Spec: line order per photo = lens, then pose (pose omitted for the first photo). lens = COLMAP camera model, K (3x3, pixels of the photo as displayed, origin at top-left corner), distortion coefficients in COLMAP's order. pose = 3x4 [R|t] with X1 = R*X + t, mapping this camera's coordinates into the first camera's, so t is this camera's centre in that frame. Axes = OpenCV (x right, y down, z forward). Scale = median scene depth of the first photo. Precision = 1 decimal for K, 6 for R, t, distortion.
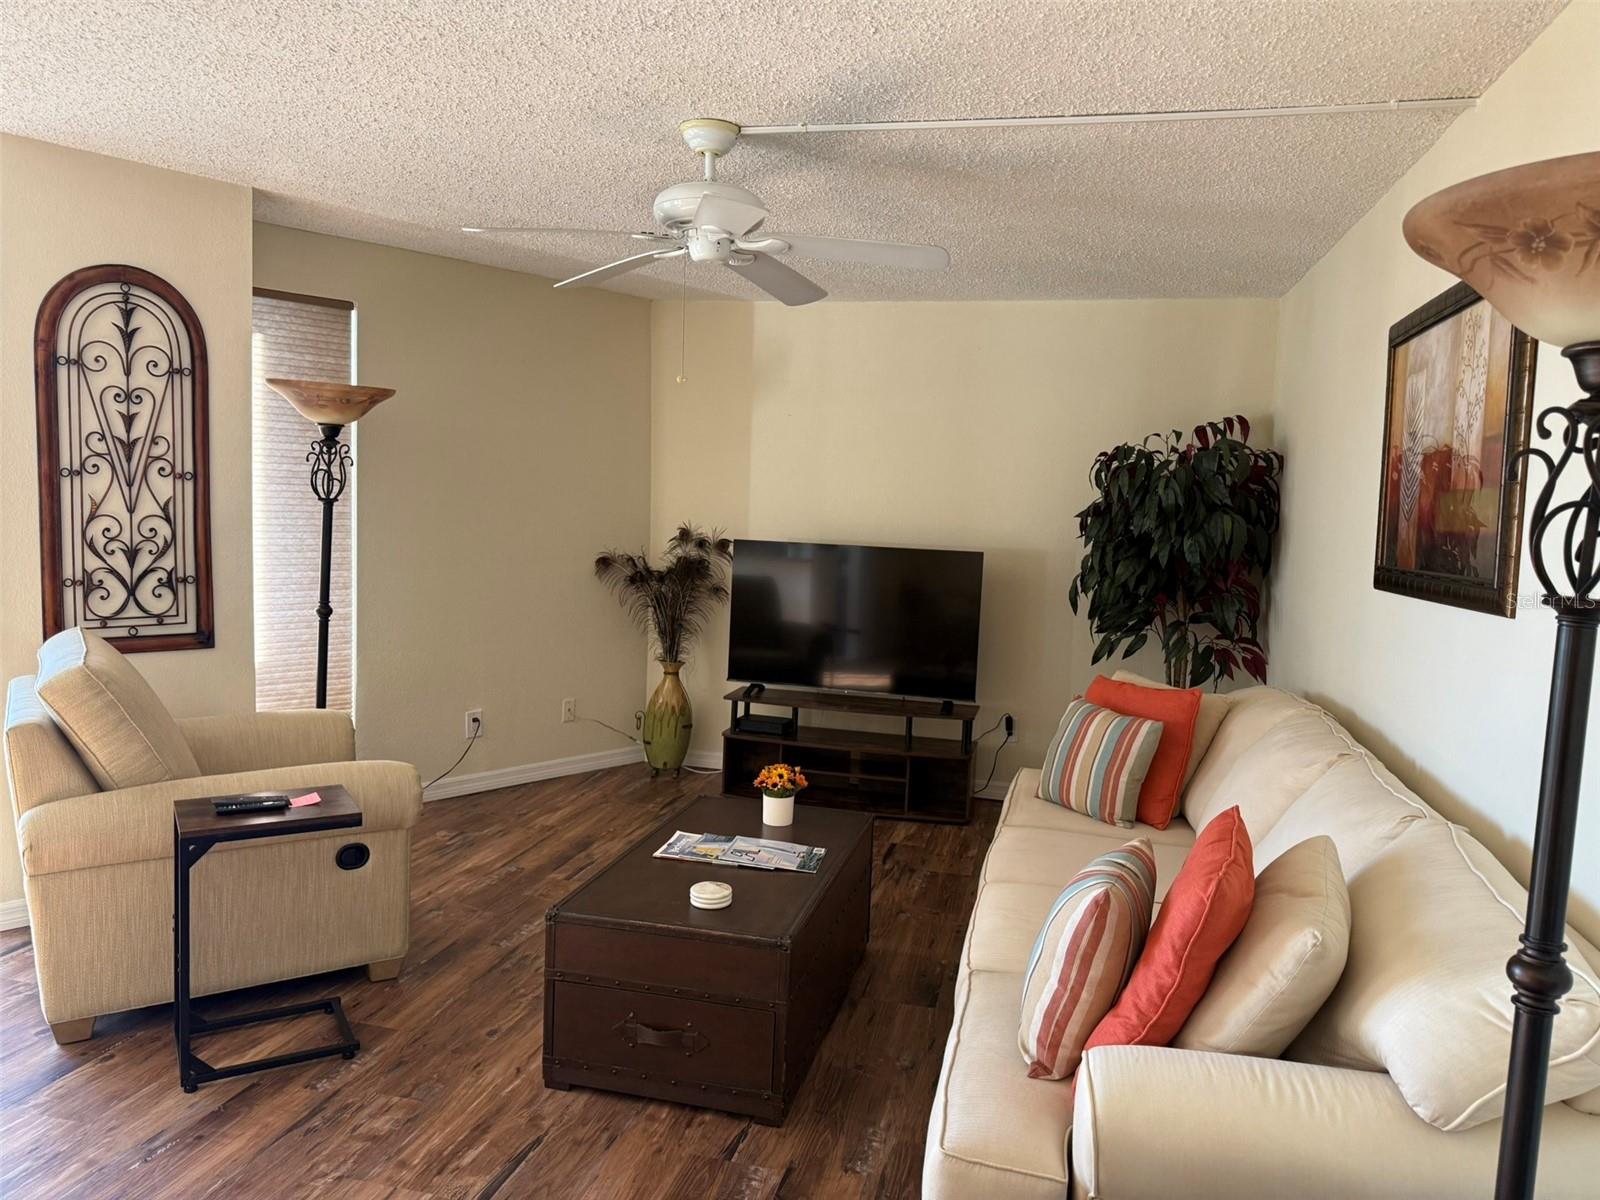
lens RADIAL K [[1135.2, 0, 802.6], [0, 1135.2, 589.4], [0, 0, 1]] dist [0.039468, -0.034208]
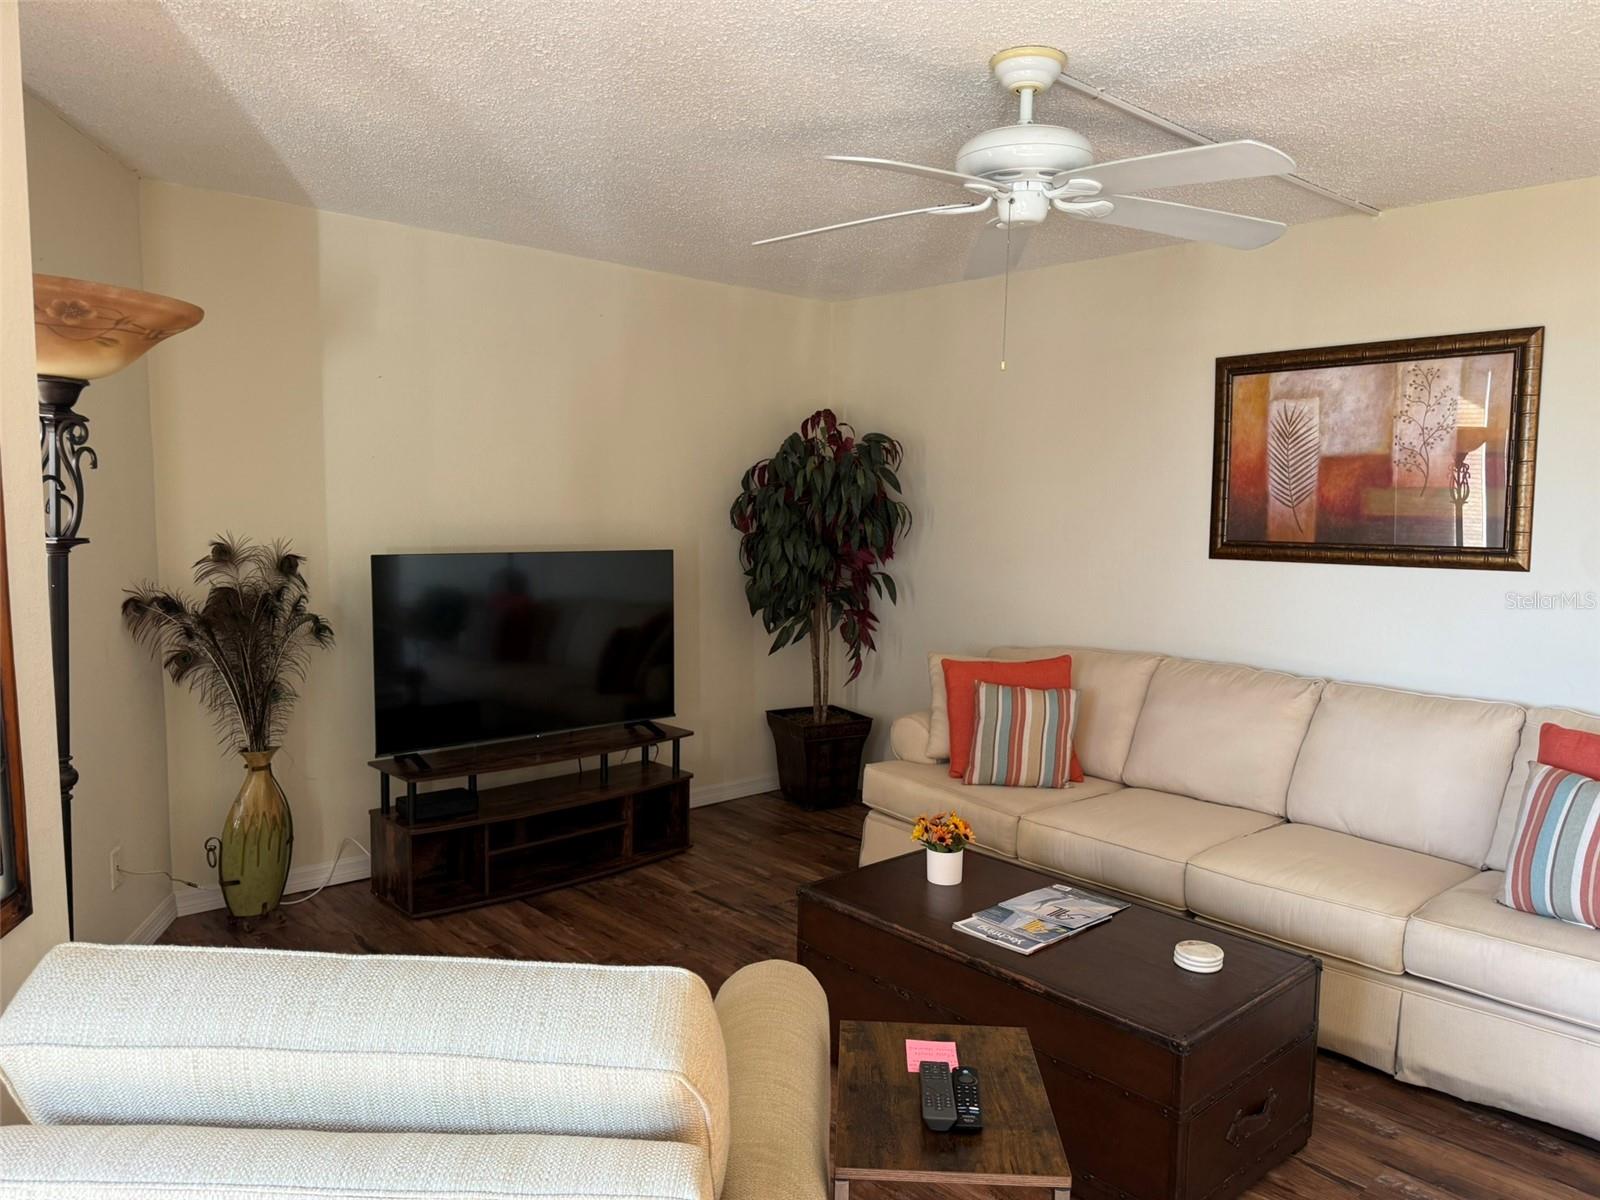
lens RADIAL K [[1135.2, 0, 802.6], [0, 1135.2, 589.4], [0, 0, 1]] dist [0.039468, -0.034208]
pose [[0.545079, -0.099955, 0.832405, -0.763981], [0.071503, 0.994792, 0.072633, -0.083648], [-0.835330, 0.019929, 0.549388, 0.600410]]
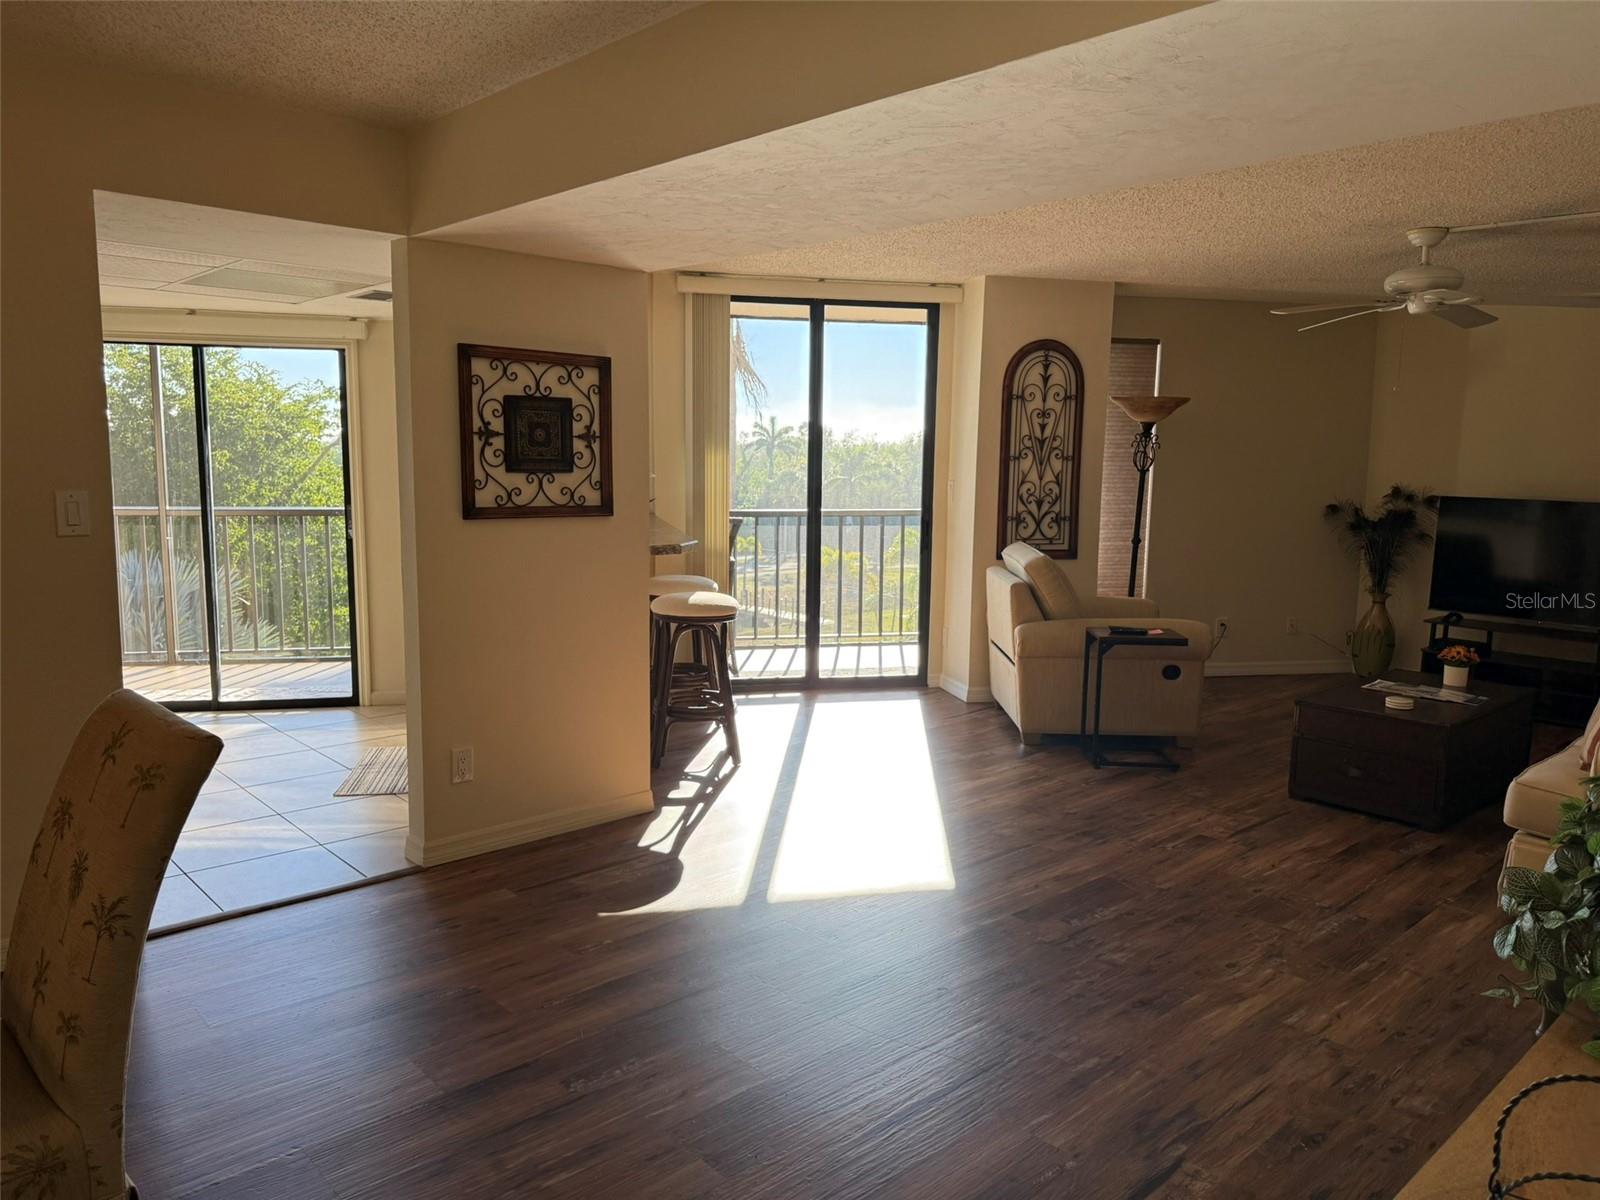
lens RADIAL K [[1137.2, 0, 806.0], [0, 1137.2, 601.6], [0, 0, 1]] dist [0.078578, -0.087234]
pose [[0.836606, 0.050572, -0.545466, 0.082123], [-0.028505, 0.998399, 0.048846, 0.045085], [0.547063, -0.025317, 0.836709, -0.678249]]
